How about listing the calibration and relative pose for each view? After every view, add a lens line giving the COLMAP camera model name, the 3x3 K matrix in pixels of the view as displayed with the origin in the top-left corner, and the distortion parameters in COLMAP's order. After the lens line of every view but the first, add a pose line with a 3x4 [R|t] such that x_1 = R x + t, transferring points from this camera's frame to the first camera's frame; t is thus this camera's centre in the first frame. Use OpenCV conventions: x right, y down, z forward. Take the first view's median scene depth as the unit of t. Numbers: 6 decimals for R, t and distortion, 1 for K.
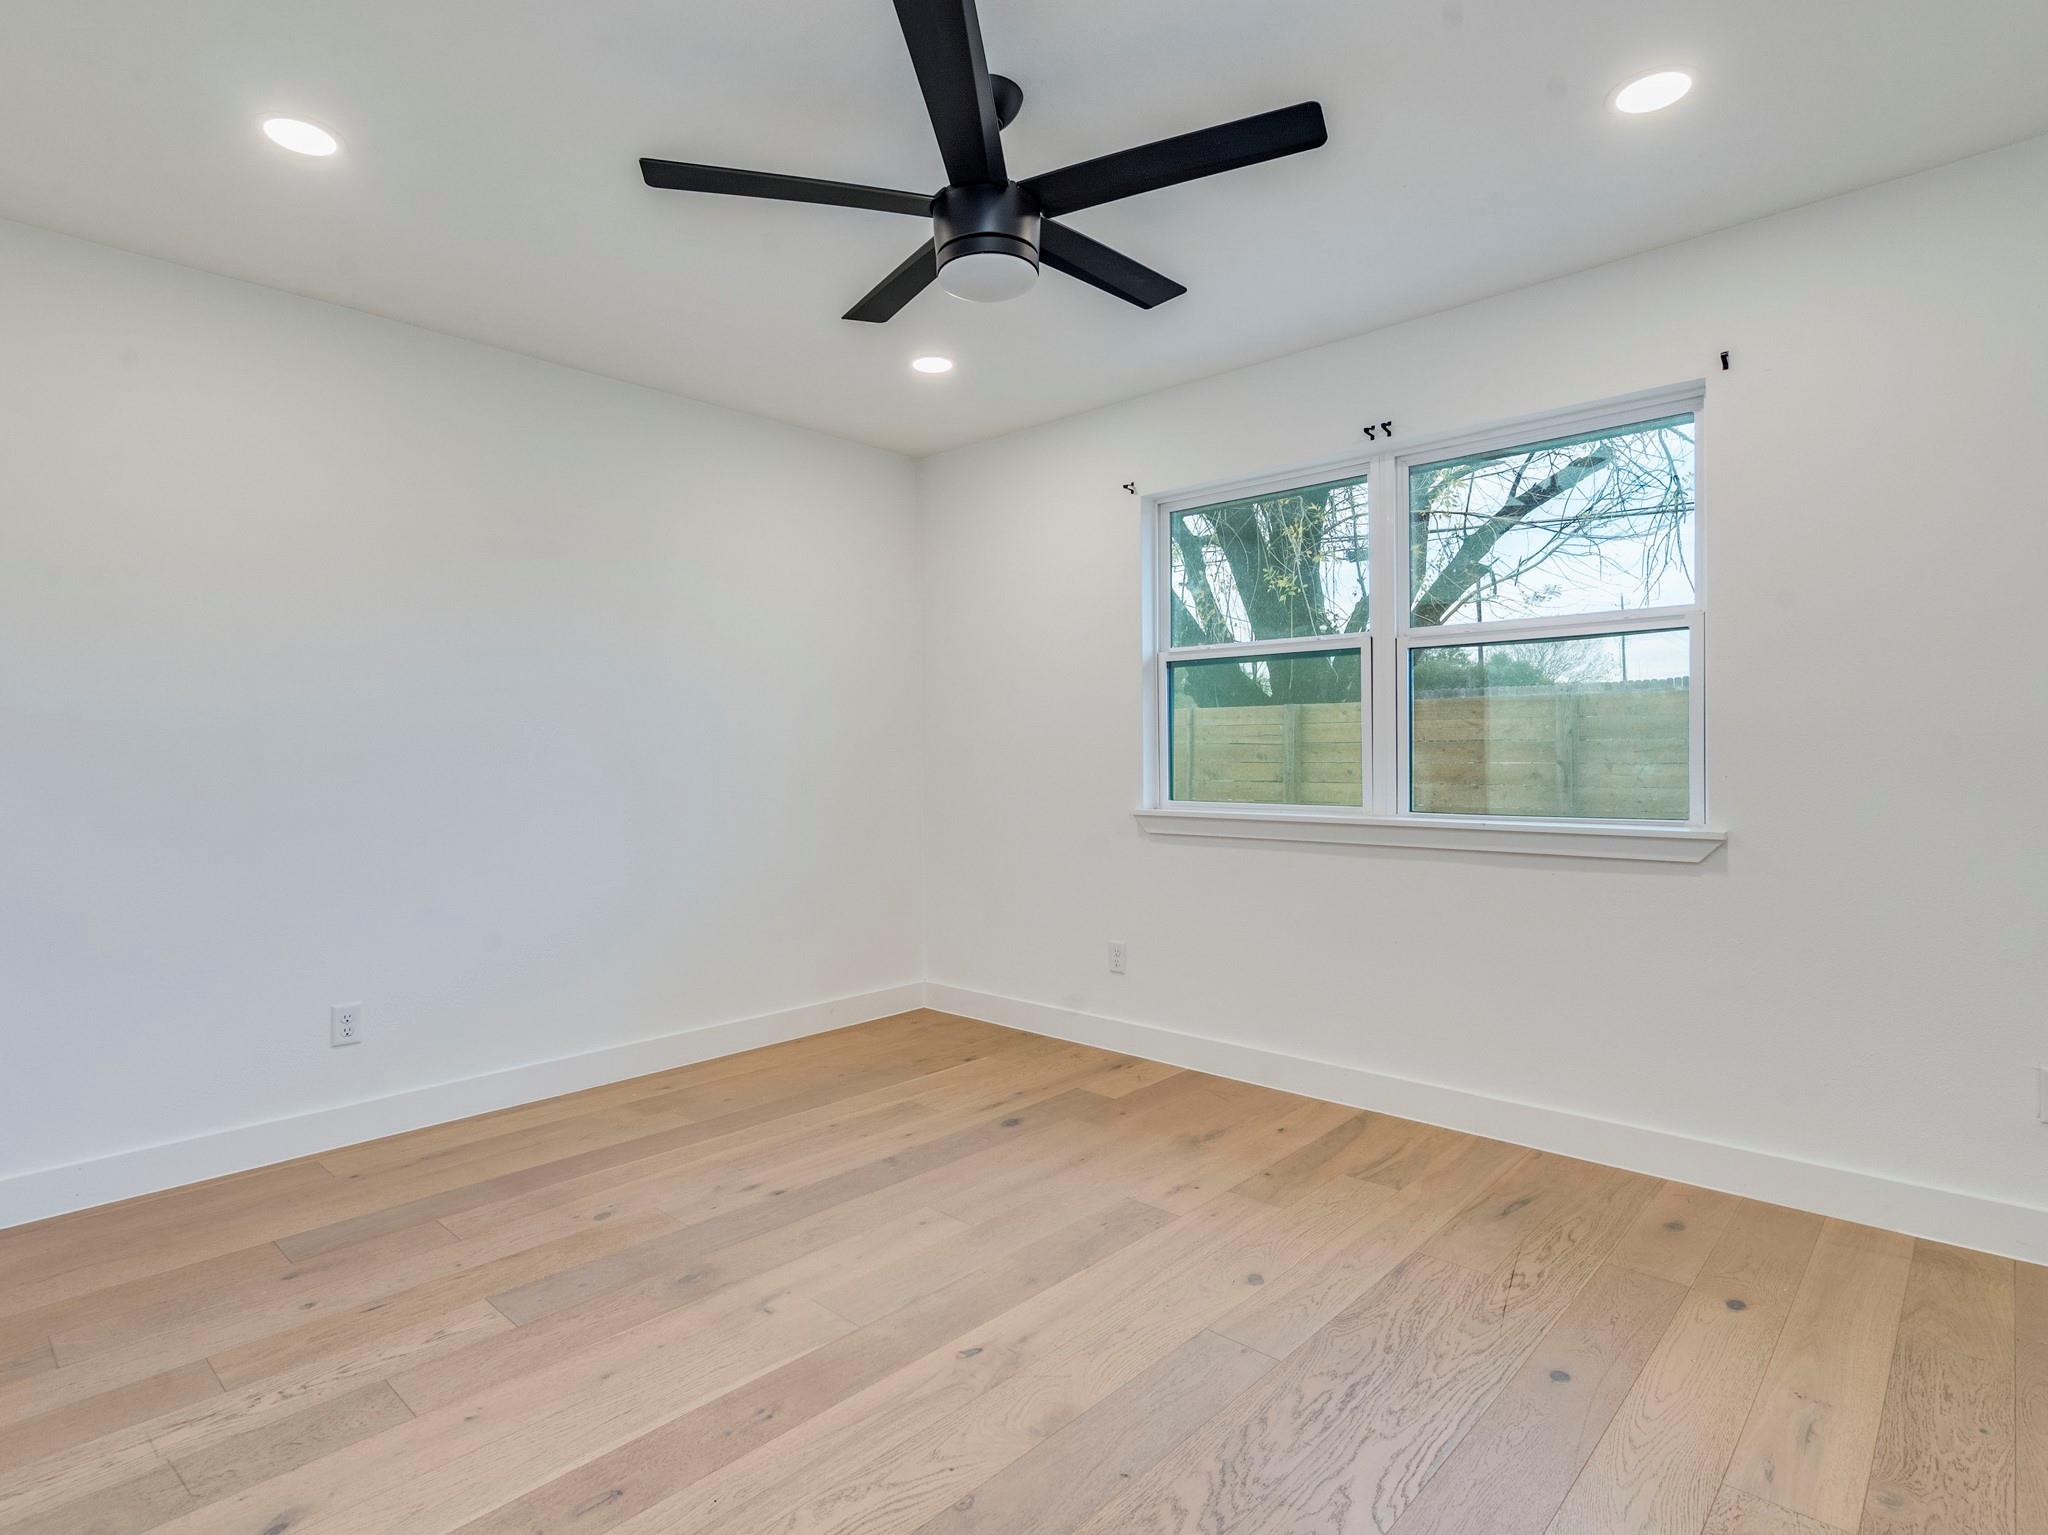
lens RADIAL K [[1048.8, 0, 1020.2], [0, 1048.8, 758.6], [0, 0, 1]] dist [-0.007768, 0.000255]
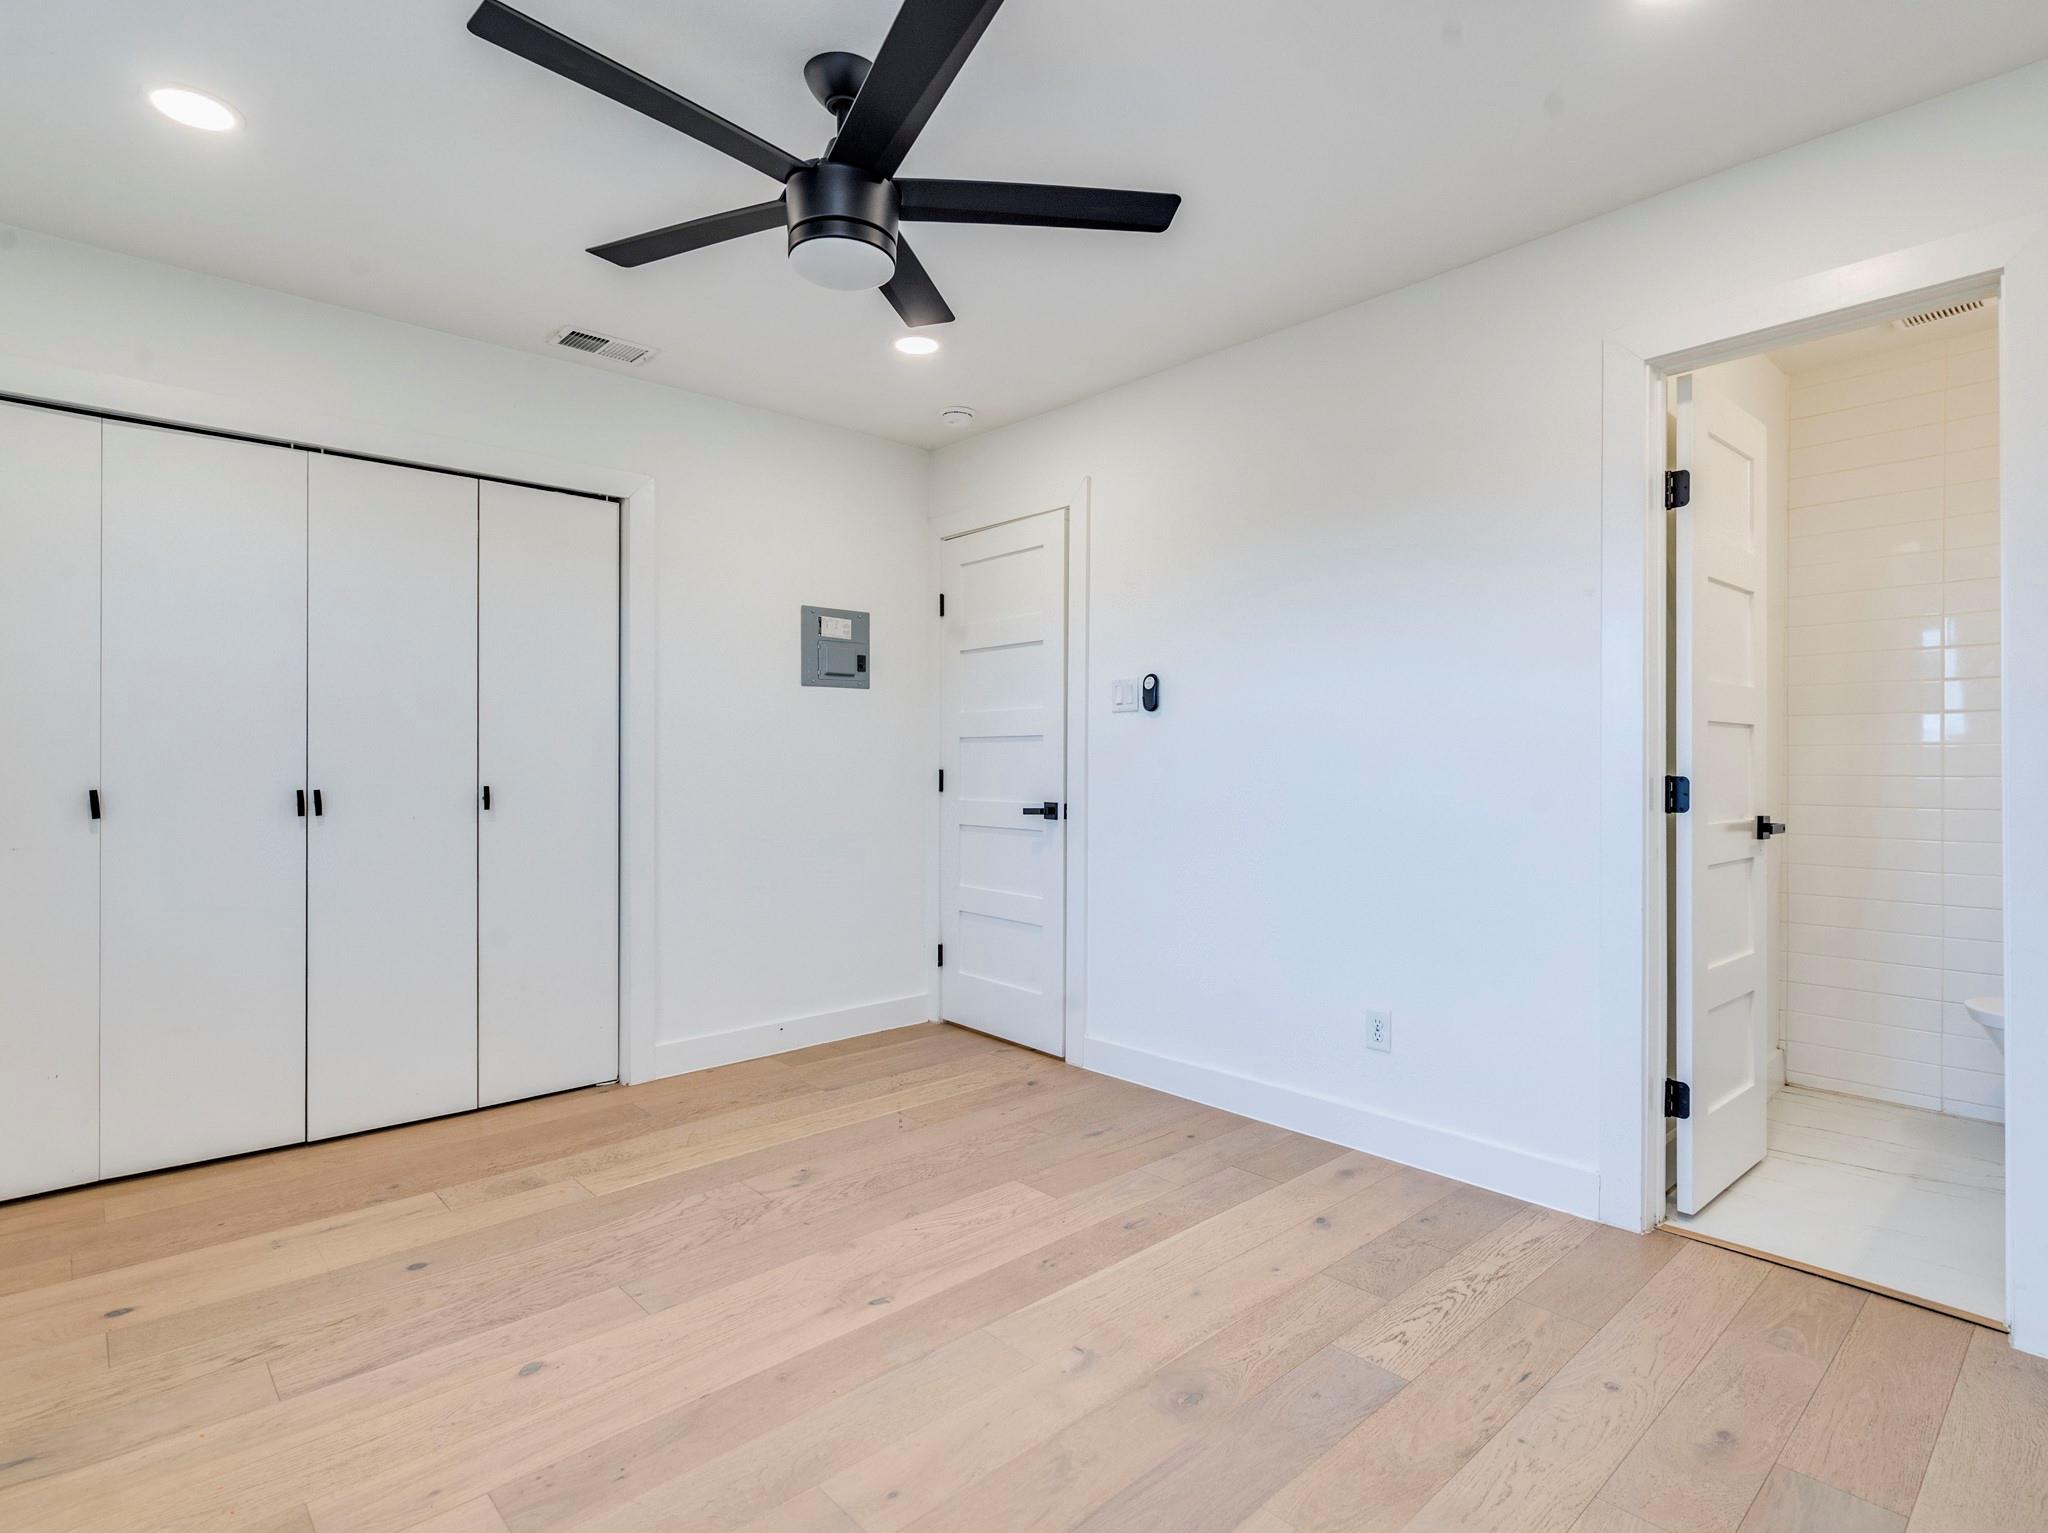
lens RADIAL K [[1048.8, 0, 1020.2], [0, 1048.8, 757.6], [0, 0, 1]] dist [-0.007768, 0.000255]
pose [[-0.996648, 0.007908, 0.081428, -0.291668], [0.007893, 0.999969, -0.000507, -0.005522], [-0.081430, 0.000137, -0.996679, 2.105562]]
